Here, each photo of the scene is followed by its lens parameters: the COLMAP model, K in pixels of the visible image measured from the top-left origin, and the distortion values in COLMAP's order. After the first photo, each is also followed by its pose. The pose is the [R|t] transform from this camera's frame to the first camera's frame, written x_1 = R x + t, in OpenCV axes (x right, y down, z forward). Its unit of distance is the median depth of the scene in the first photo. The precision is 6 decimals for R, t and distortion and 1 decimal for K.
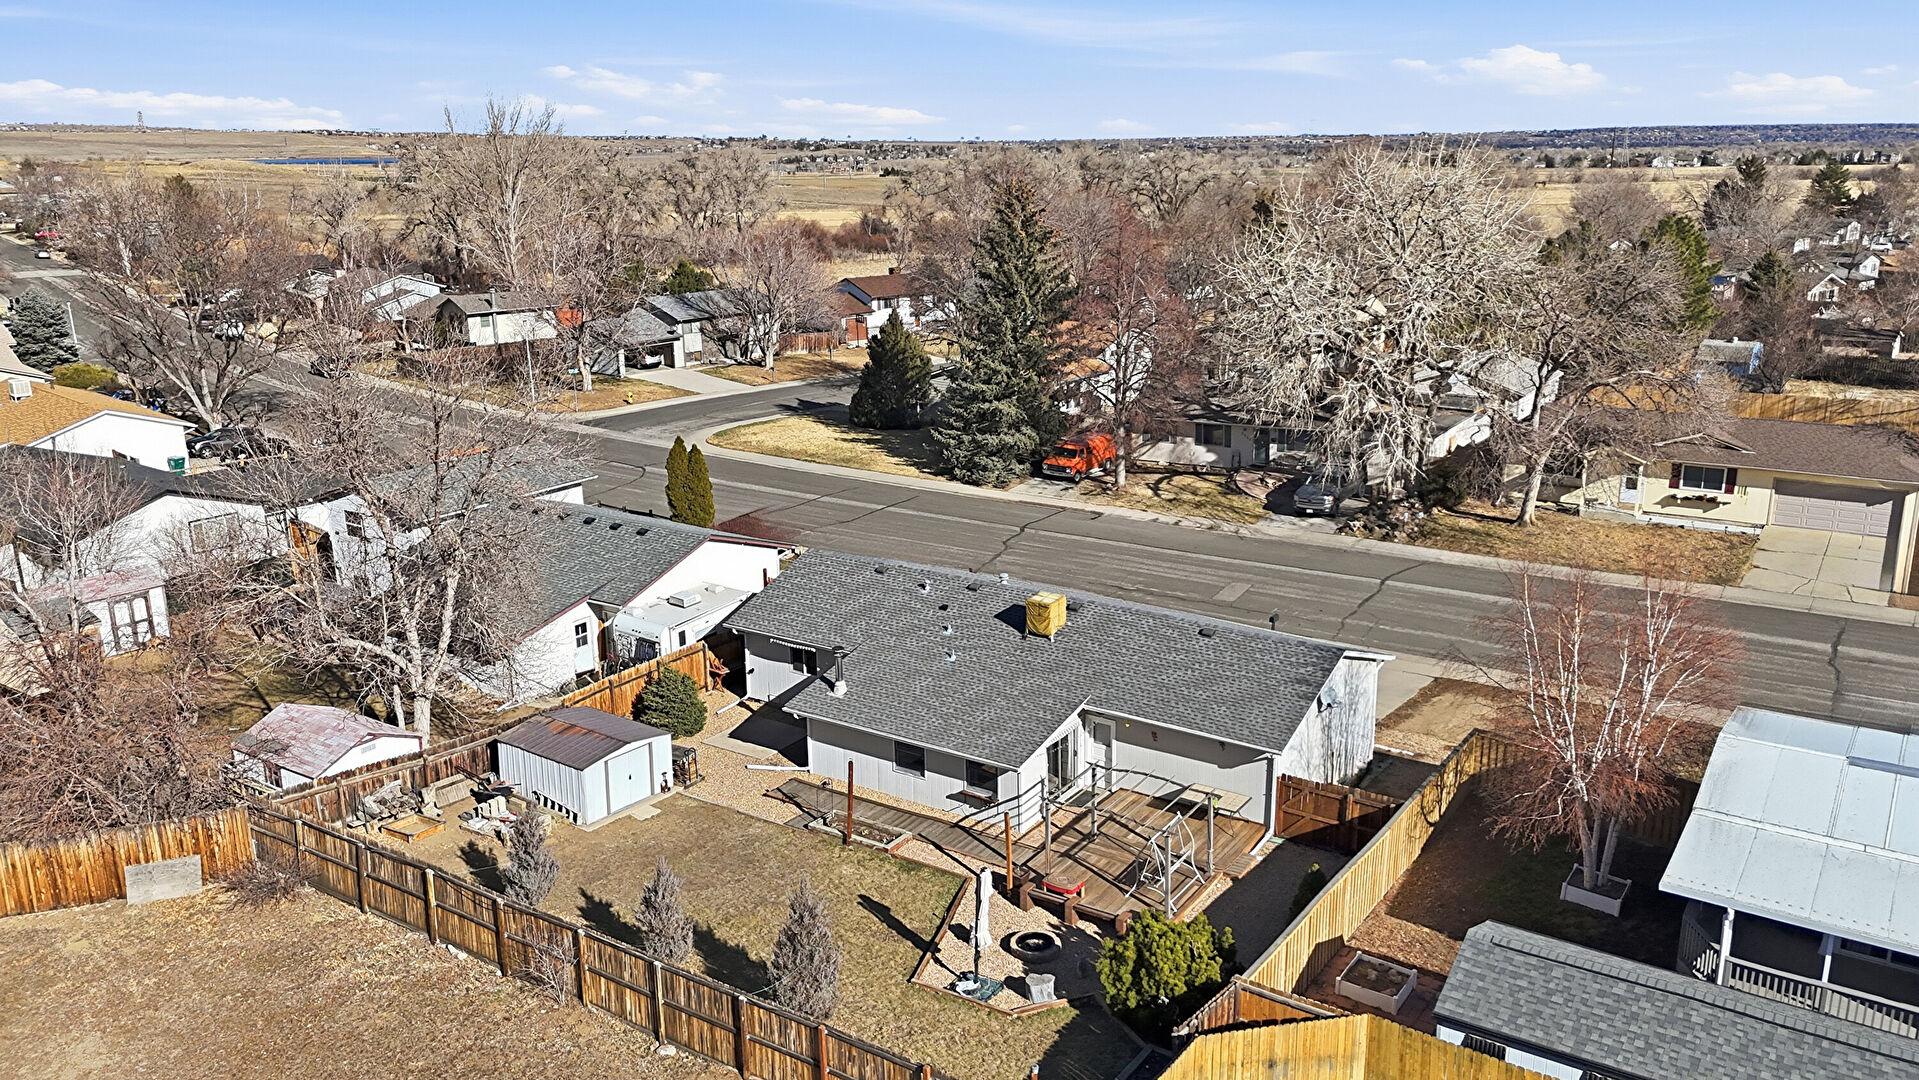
lens RADIAL K [[1402.4, 0, 965.6], [0, 1402.4, 551.8], [0, 0, 1]] dist [0.074033, -0.071811]
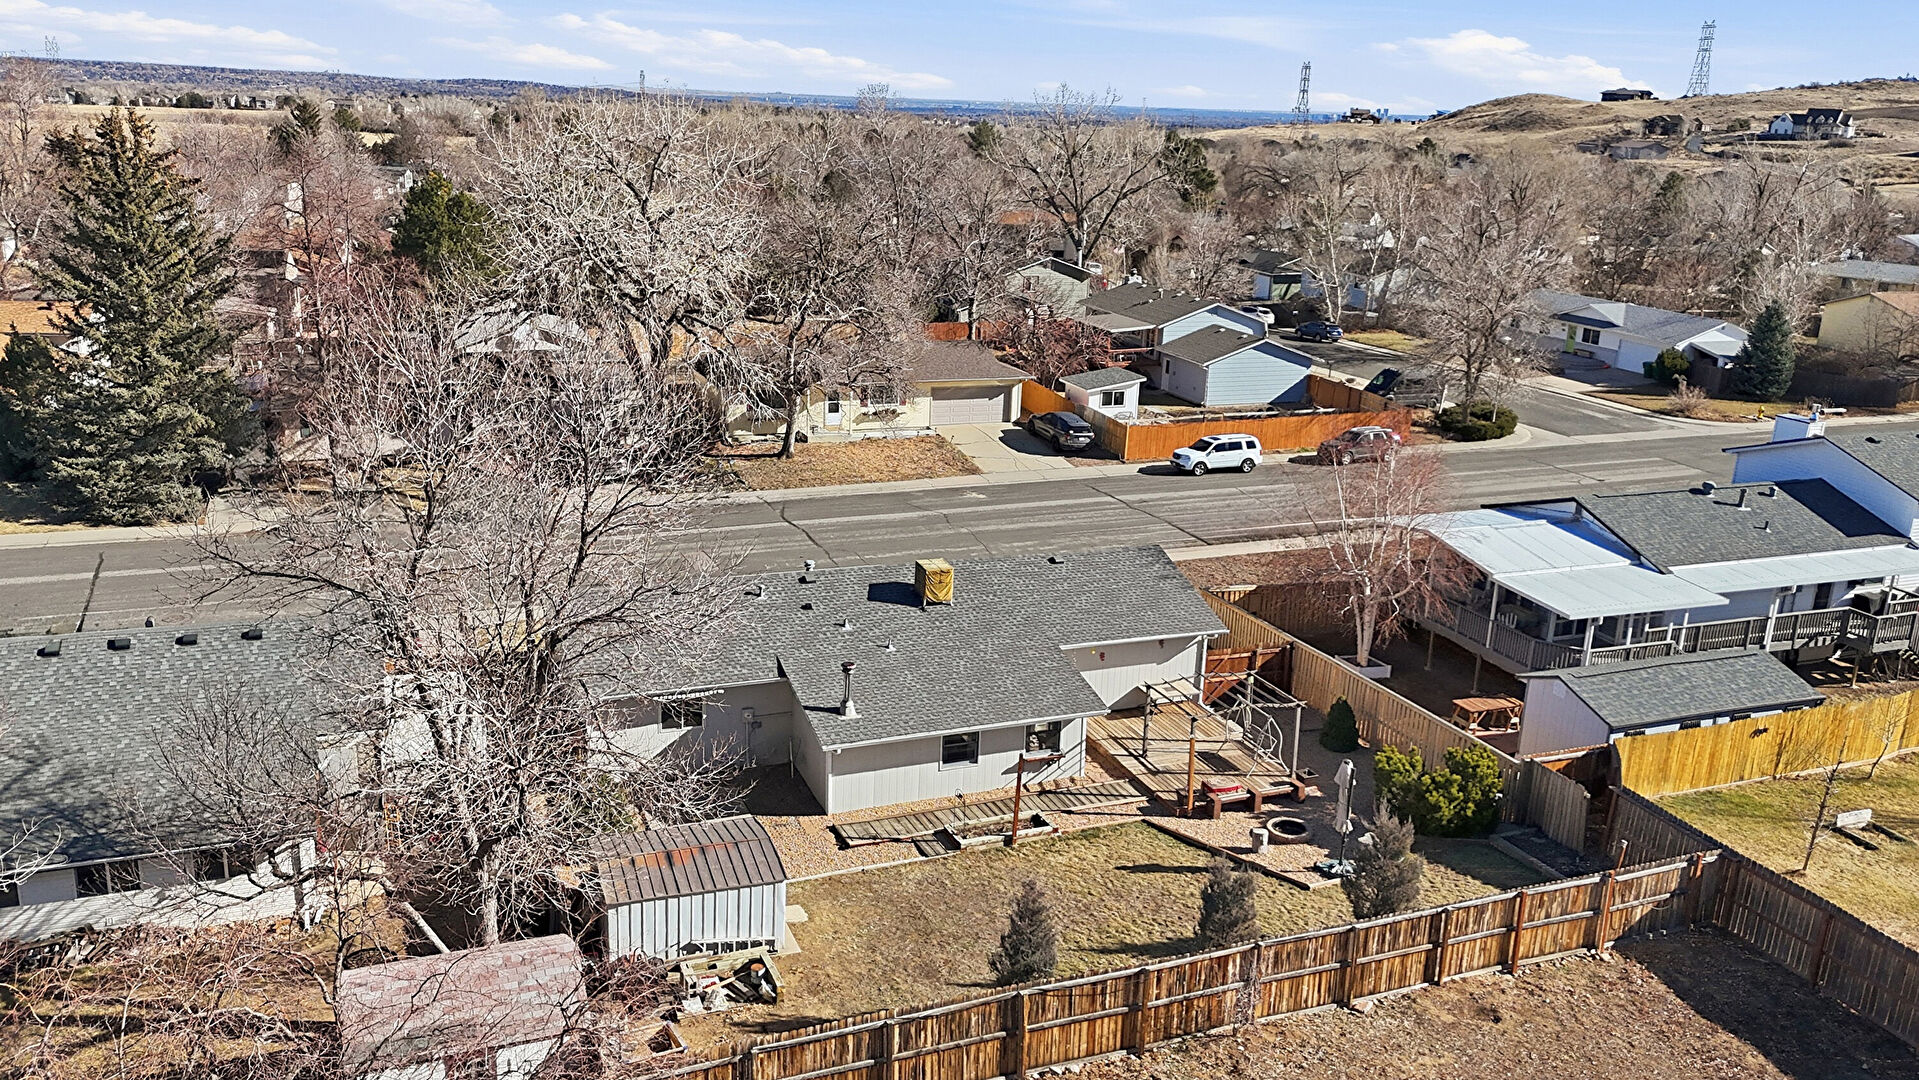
lens RADIAL K [[1475.0, 0, 965.3], [0, 1475.0, 538.1], [0, 0, 1]] dist [0.088174, -0.010933]
pose [[0.557135, -0.197170, 0.806675, -0.611595], [0.184300, 0.976537, 0.111400, -0.077738], [-0.809712, 0.086606, 0.580401, 0.303078]]
